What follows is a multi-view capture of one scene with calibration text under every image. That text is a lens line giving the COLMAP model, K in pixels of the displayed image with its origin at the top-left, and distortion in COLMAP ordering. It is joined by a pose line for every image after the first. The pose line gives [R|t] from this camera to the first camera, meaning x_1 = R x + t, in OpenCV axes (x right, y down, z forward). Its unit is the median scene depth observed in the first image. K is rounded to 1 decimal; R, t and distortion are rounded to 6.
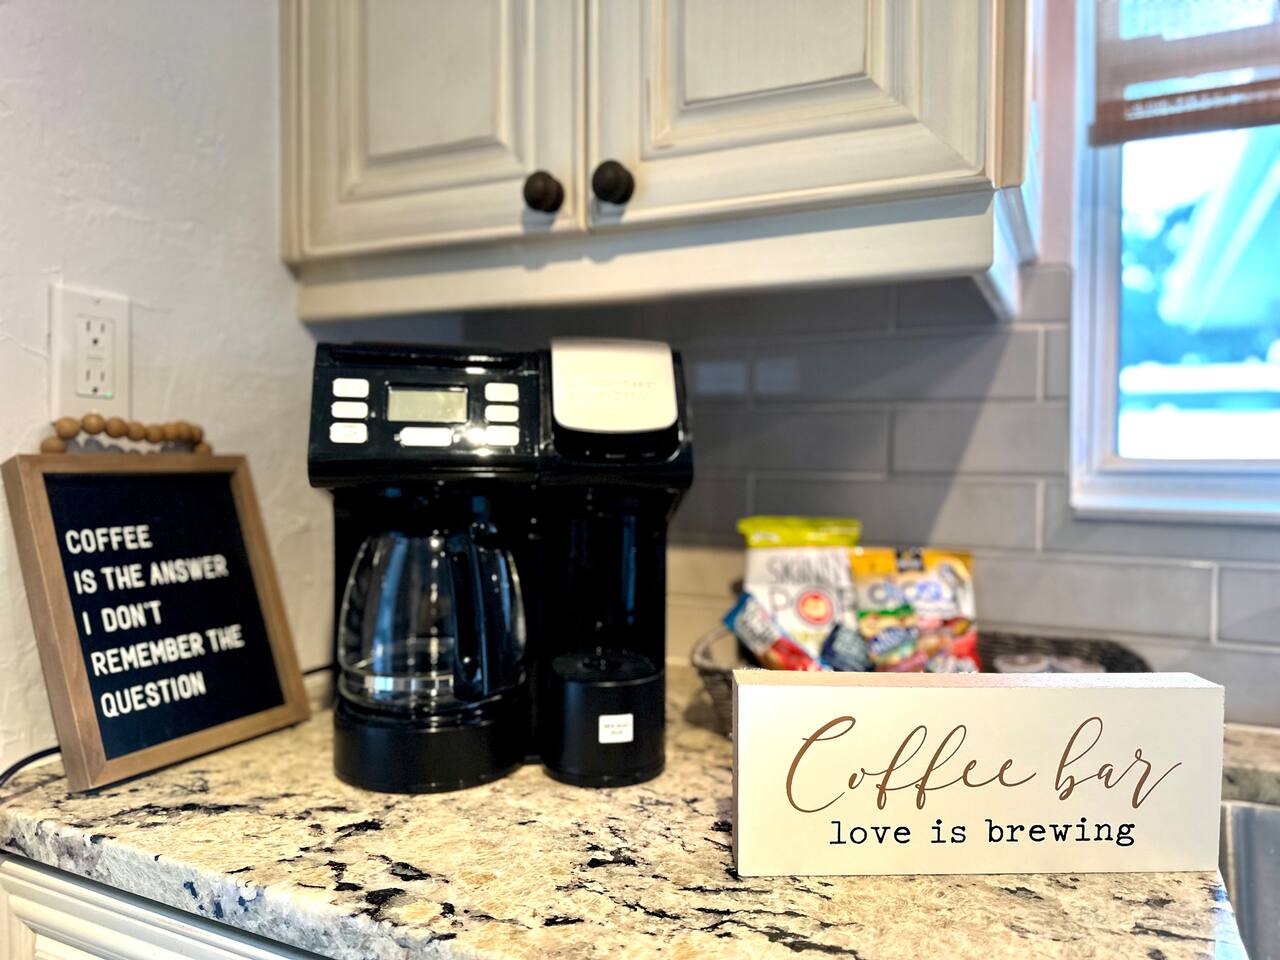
lens RADIAL K [[950.7, 0, 634.6], [0, 950.7, 477.7], [0, 0, 1]] dist [-0.008691, -0.003623]
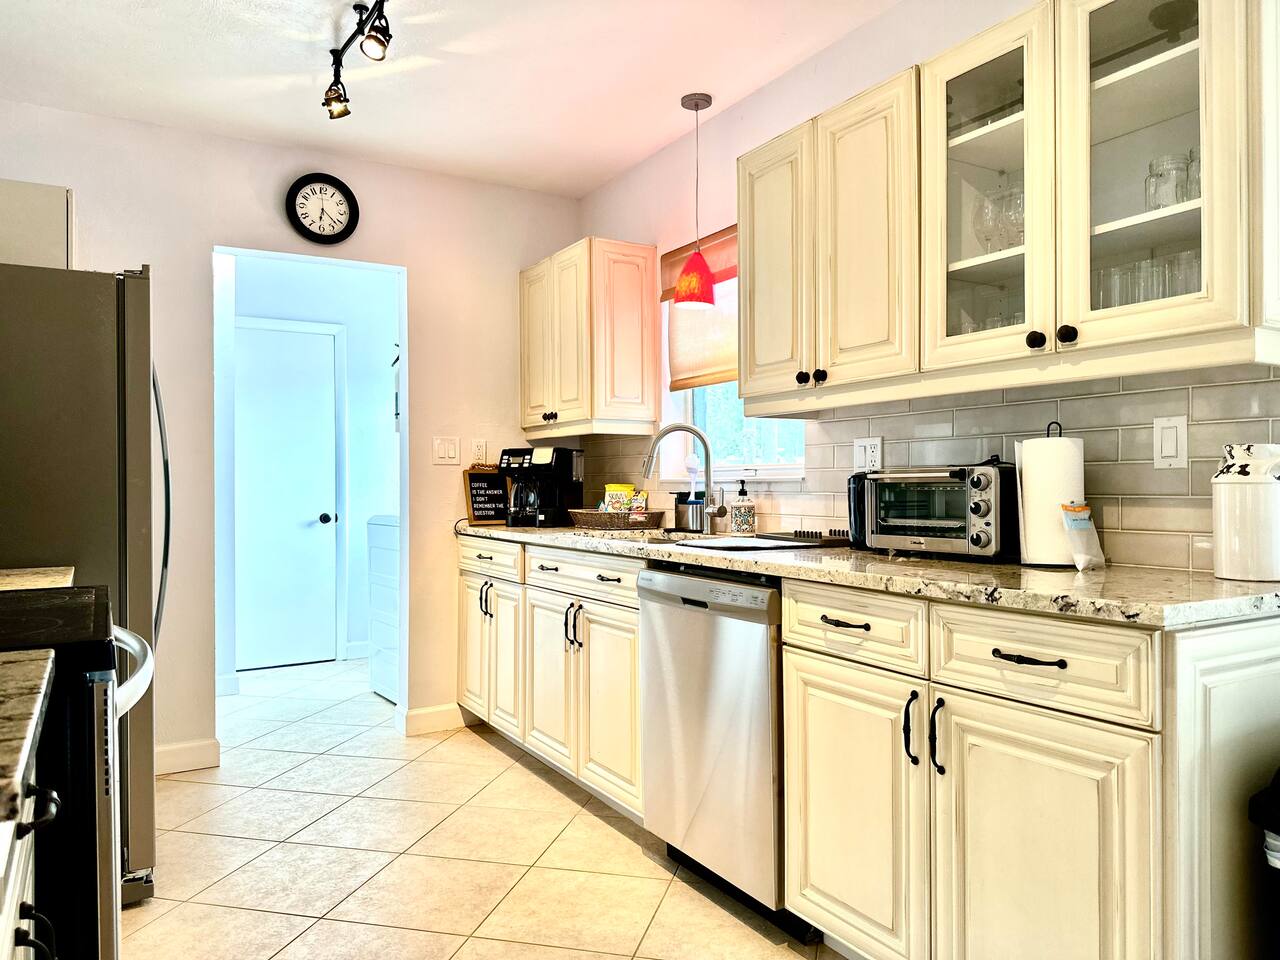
lens RADIAL K [[950.7, 0, 642.3], [0, 950.7, 481.1], [0, 0, 1]] dist [-0.008691, -0.003623]
pose [[0.827753, -0.007350, -0.561044, 3.340852], [-0.012799, 0.999407, -0.031976, 0.206504], [0.560946, 0.033649, 0.827168, -3.050874]]
